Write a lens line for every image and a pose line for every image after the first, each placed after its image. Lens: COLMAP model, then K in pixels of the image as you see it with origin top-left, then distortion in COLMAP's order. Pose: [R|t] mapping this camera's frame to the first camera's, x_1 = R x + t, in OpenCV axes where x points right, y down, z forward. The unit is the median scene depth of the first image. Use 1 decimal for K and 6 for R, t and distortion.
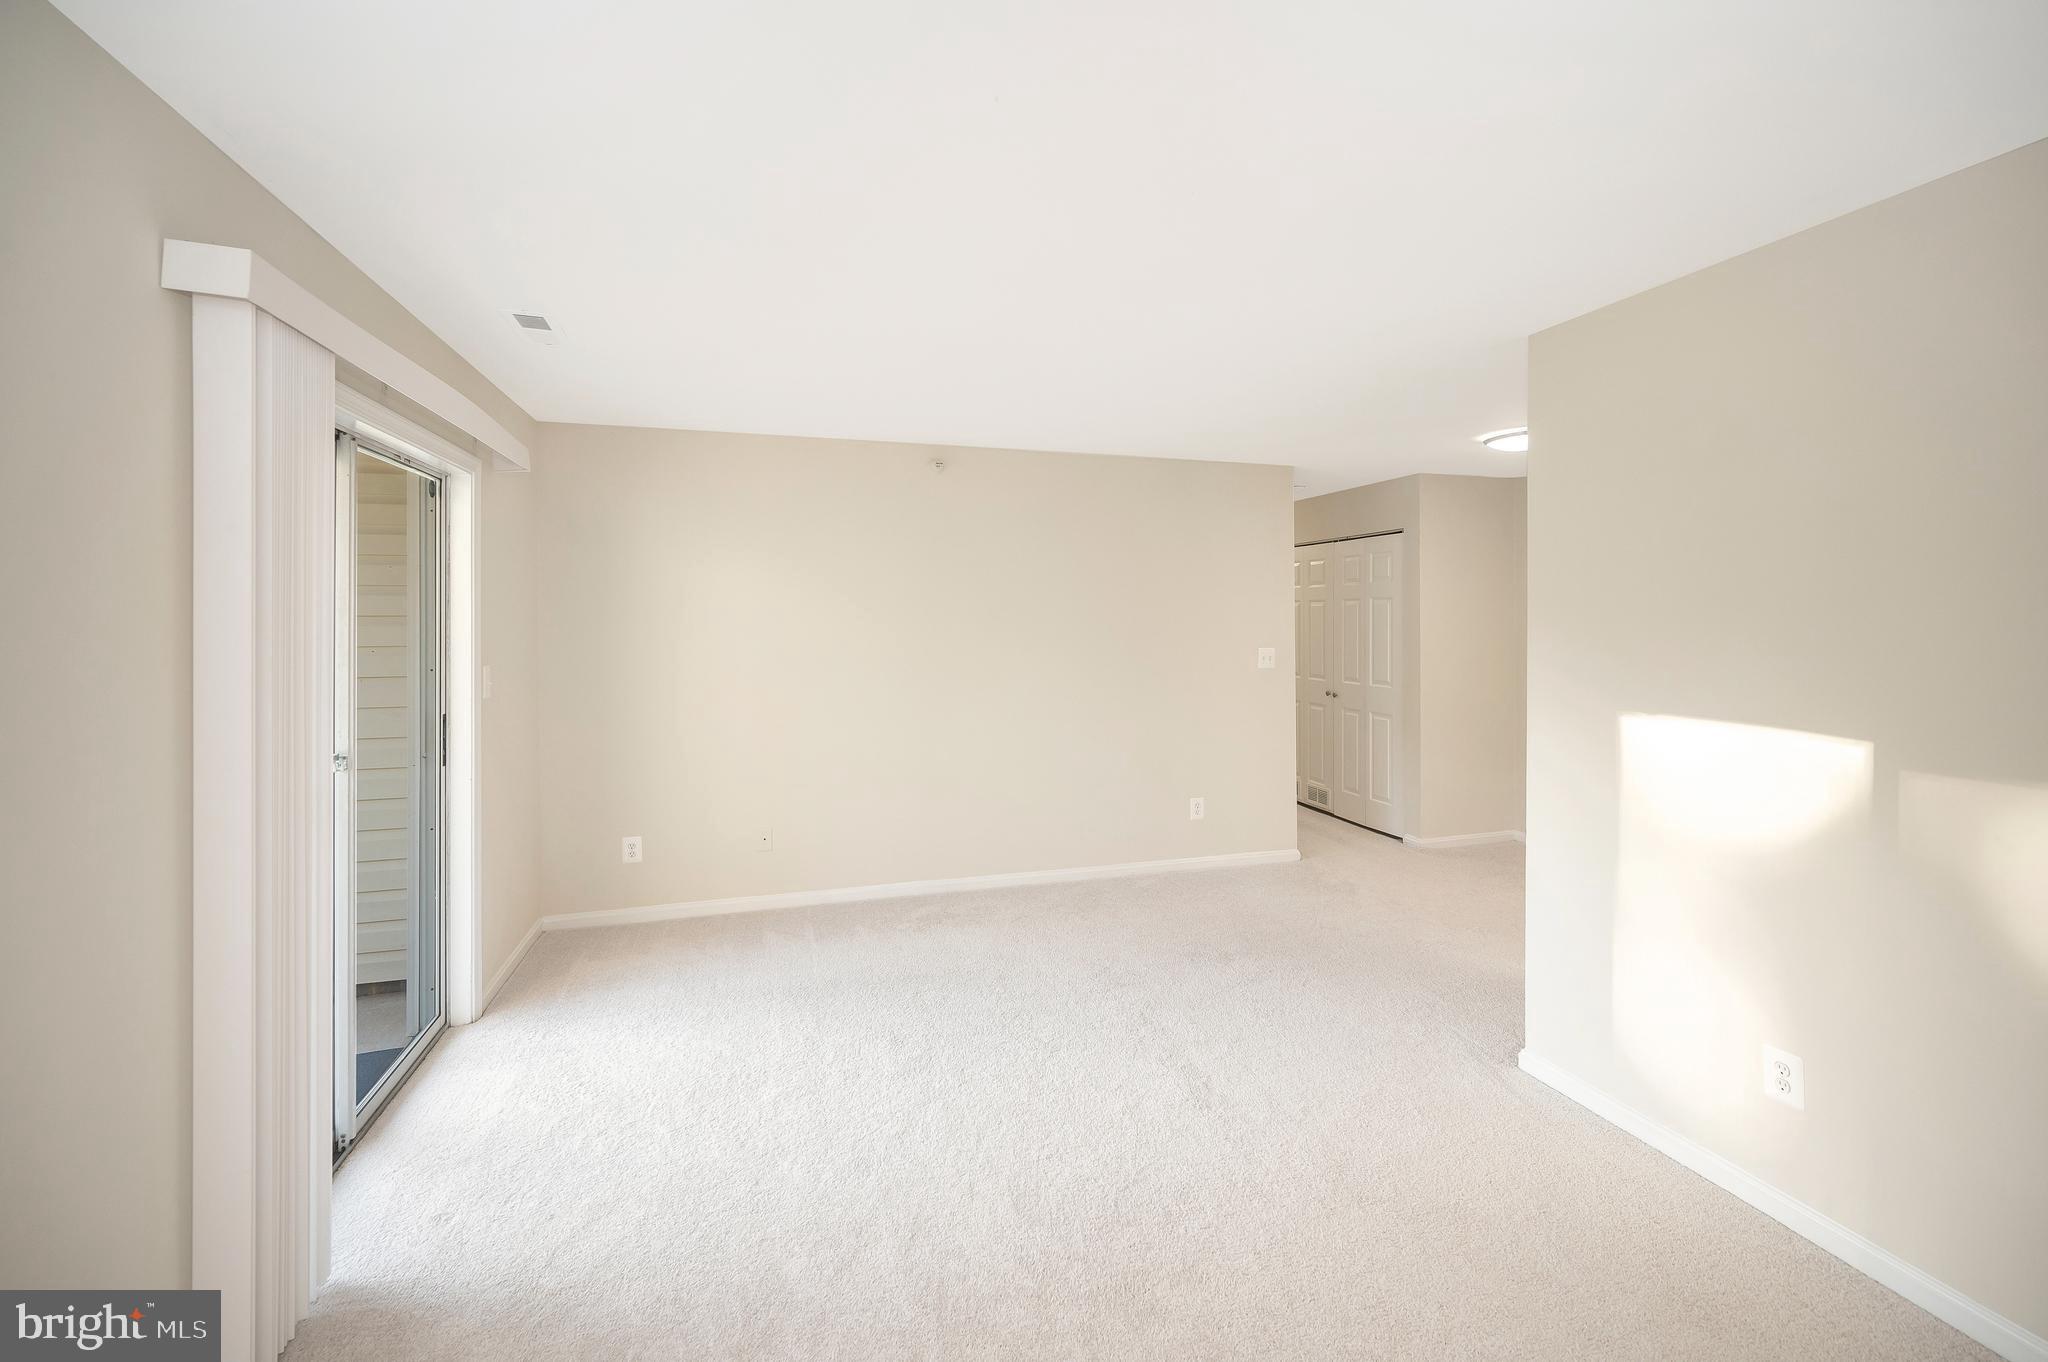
lens RADIAL K [[893.8, 0, 1029.9], [0, 893.8, 616.9], [0, 0, 1]] dist [0.000661, 0.000153]
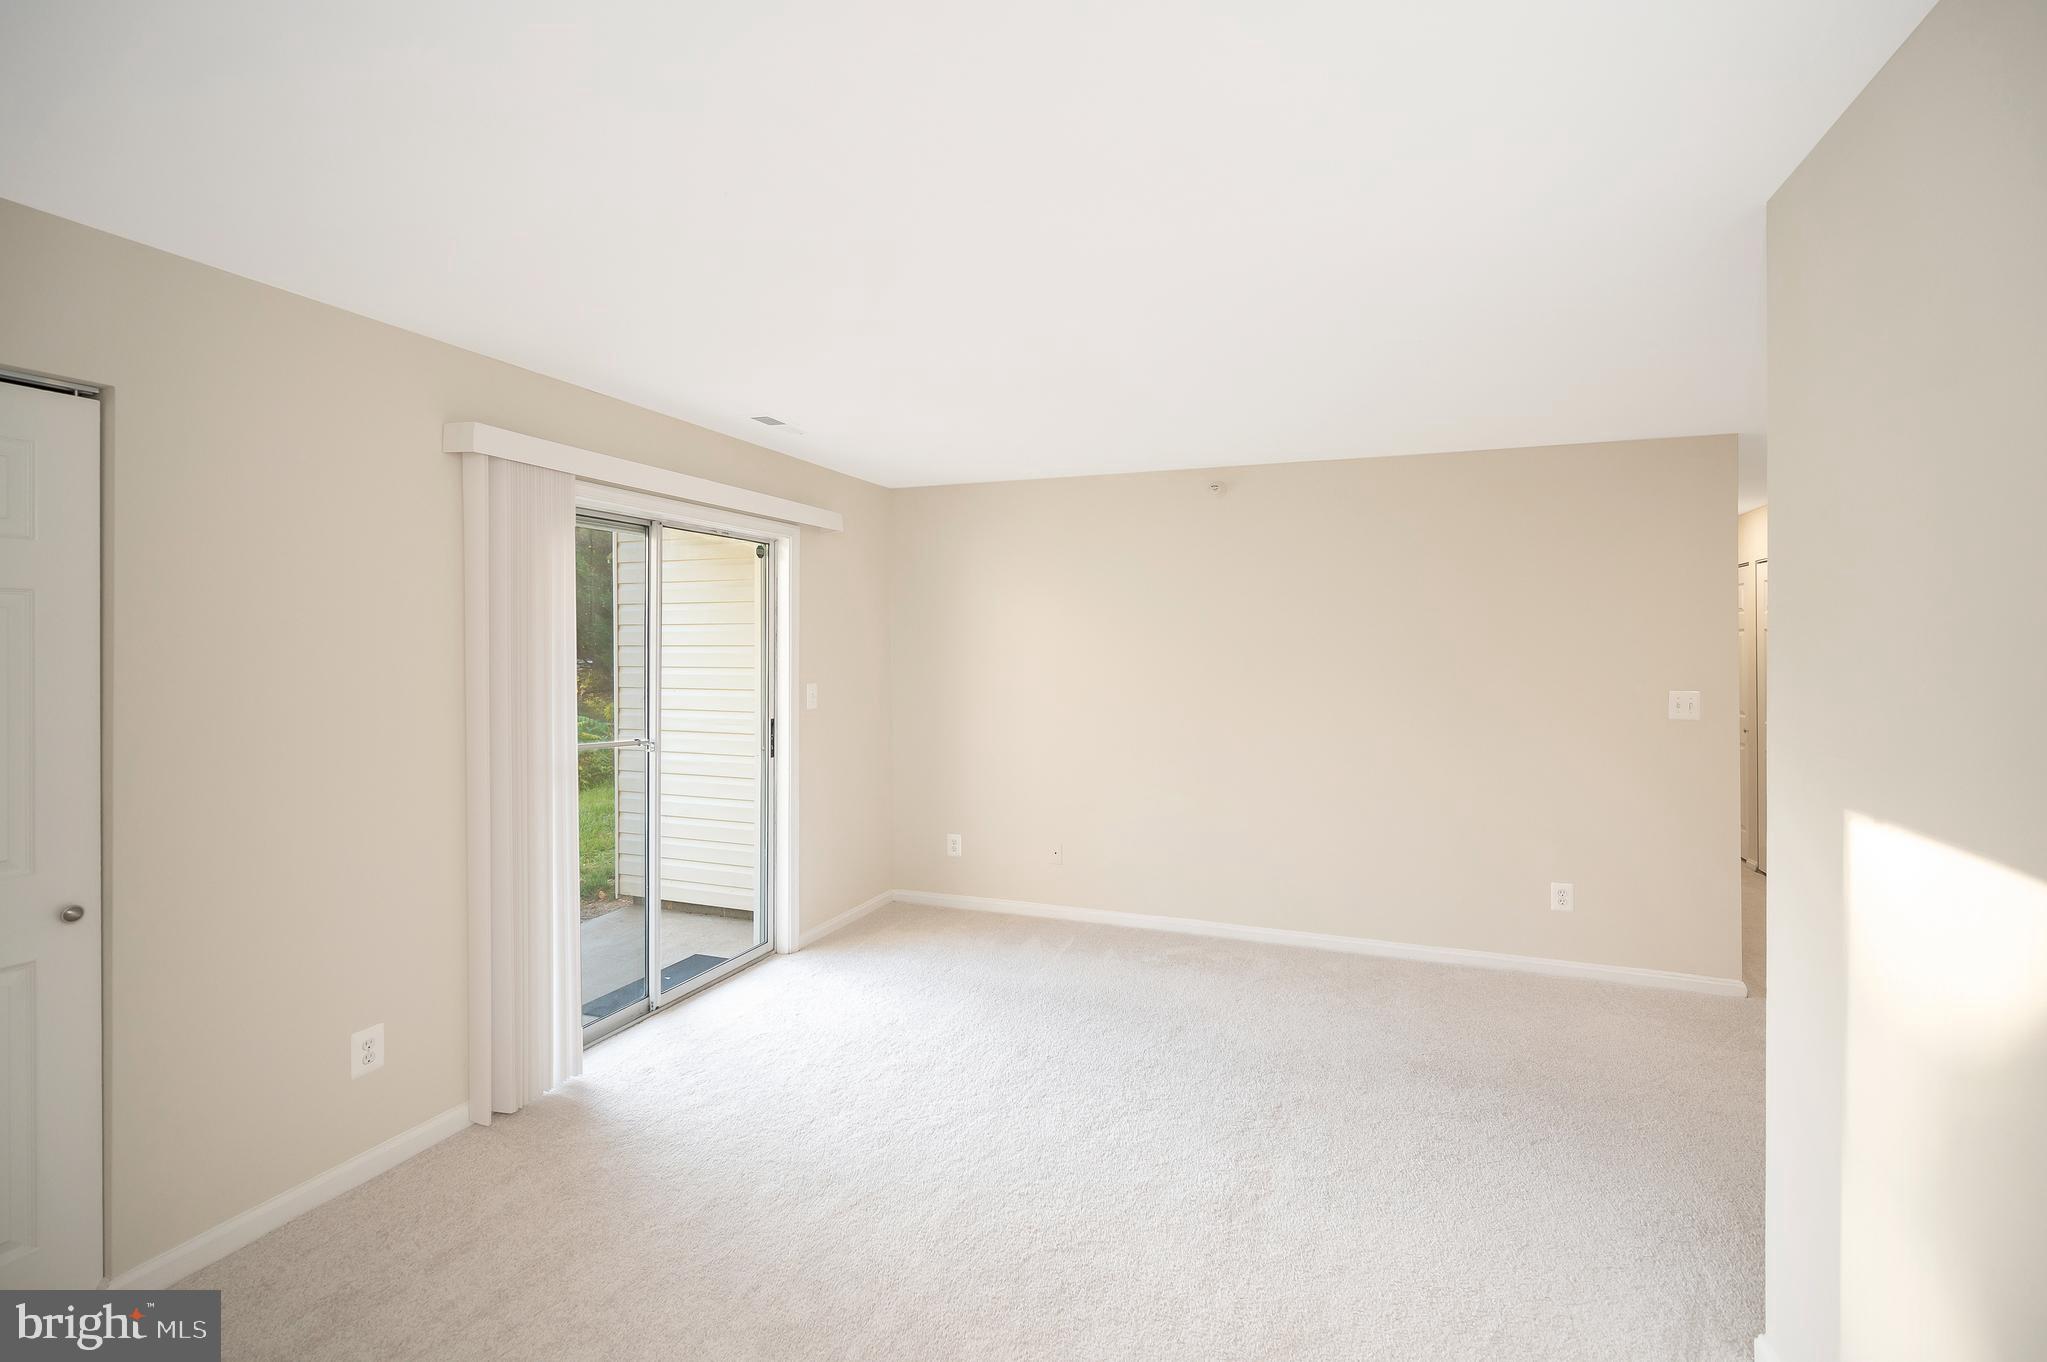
lens RADIAL K [[908.3, 0, 1024.5], [0, 908.3, 644.1], [0, 0, 1]] dist [-0.000729, -0.000451]
pose [[0.789738, 0.000641, -0.613443, 0.380090], [-0.001993, 0.999997, -0.001521, -0.001404], [0.613441, 0.002424, 0.789737, 0.123855]]
